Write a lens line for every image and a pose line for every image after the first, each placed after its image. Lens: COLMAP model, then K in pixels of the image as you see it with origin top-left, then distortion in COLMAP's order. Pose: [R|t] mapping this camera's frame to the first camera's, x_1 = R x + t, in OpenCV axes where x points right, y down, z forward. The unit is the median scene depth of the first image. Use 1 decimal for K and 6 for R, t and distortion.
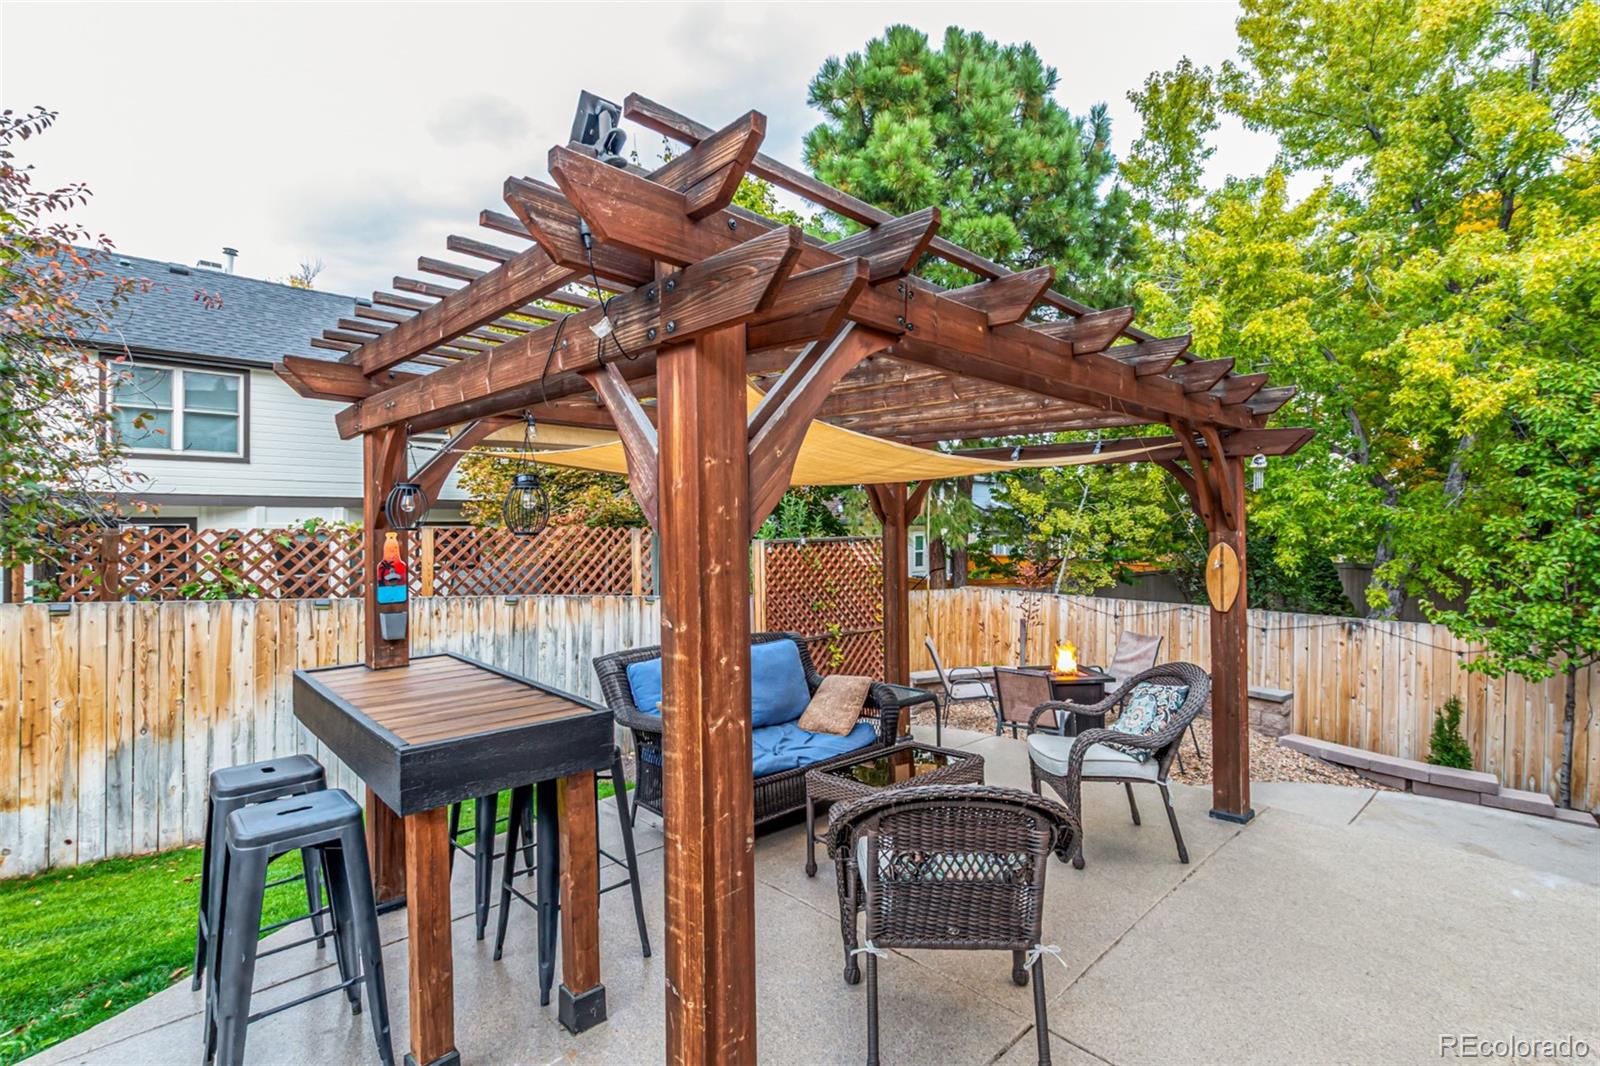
lens RADIAL K [[745.7, 0, 792.0], [0, 745.7, 533.2], [0, 0, 1]] dist [0.008926, -0.003829]
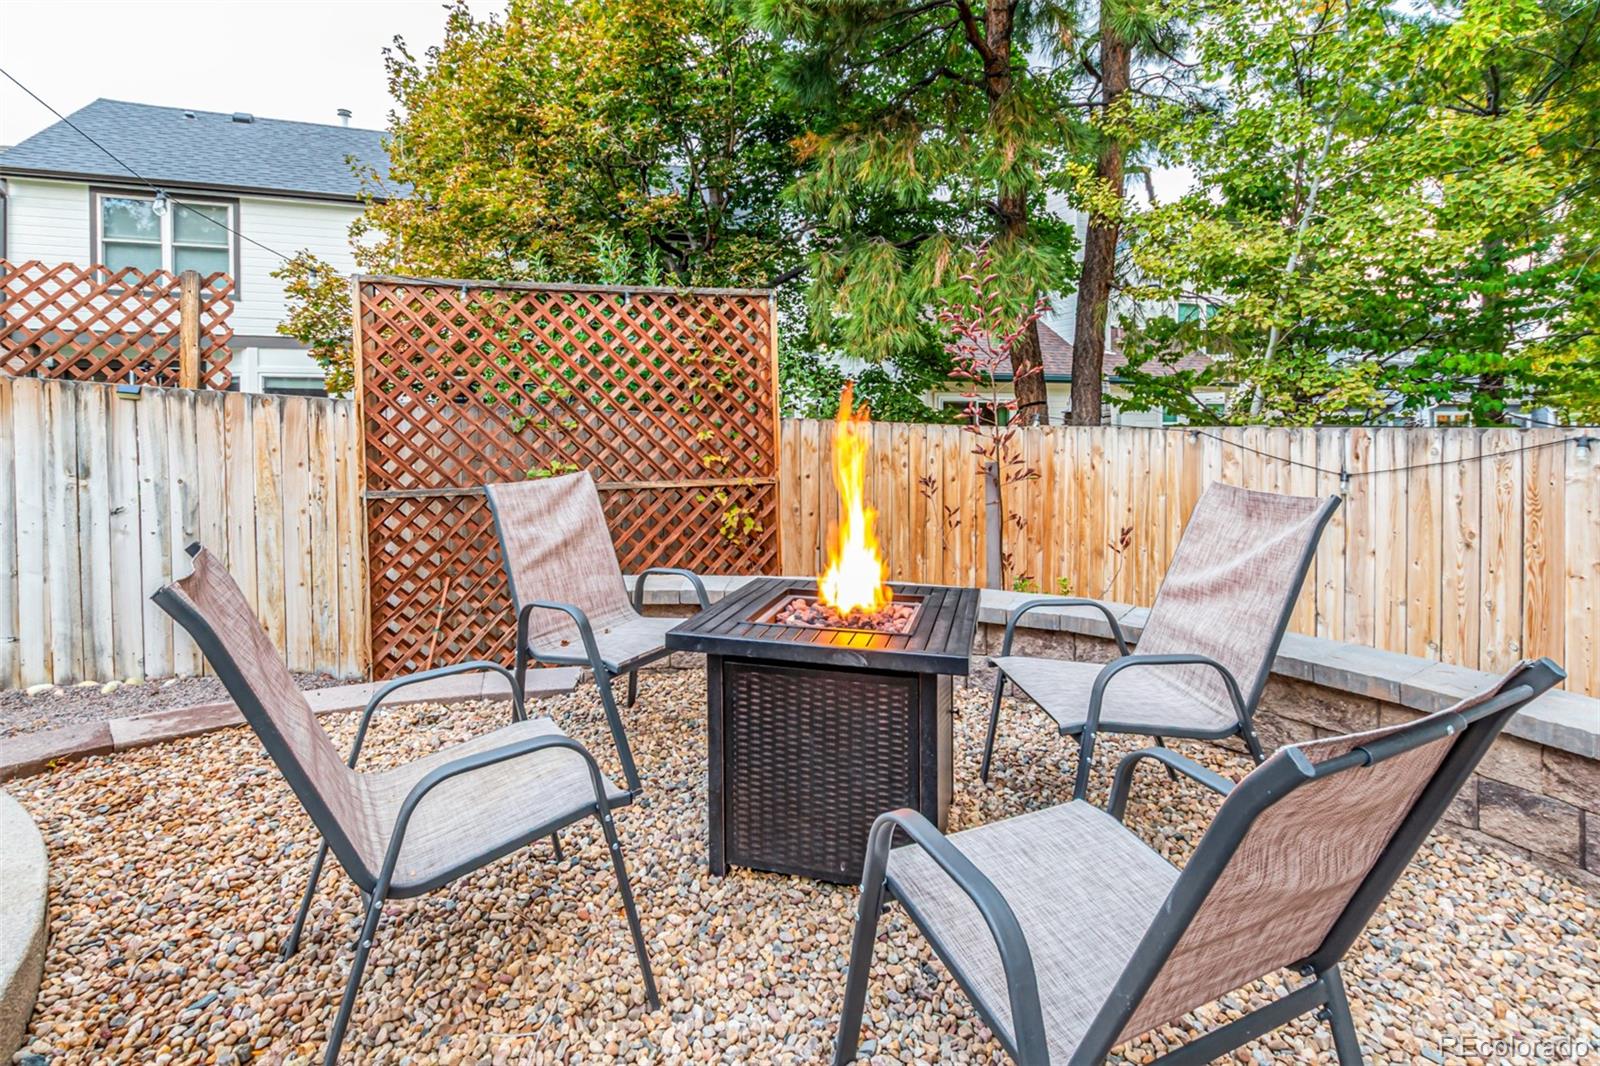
lens RADIAL K [[745.7, 0, 799.7], [0, 745.7, 442.6], [0, 0, 1]] dist [0.008926, -0.003829]
pose [[0.902585, 0.002626, -0.430504, 0.309142], [-0.003688, 0.999992, -0.001632, 0.084702], [0.430496, 0.003060, 0.902587, 0.499417]]
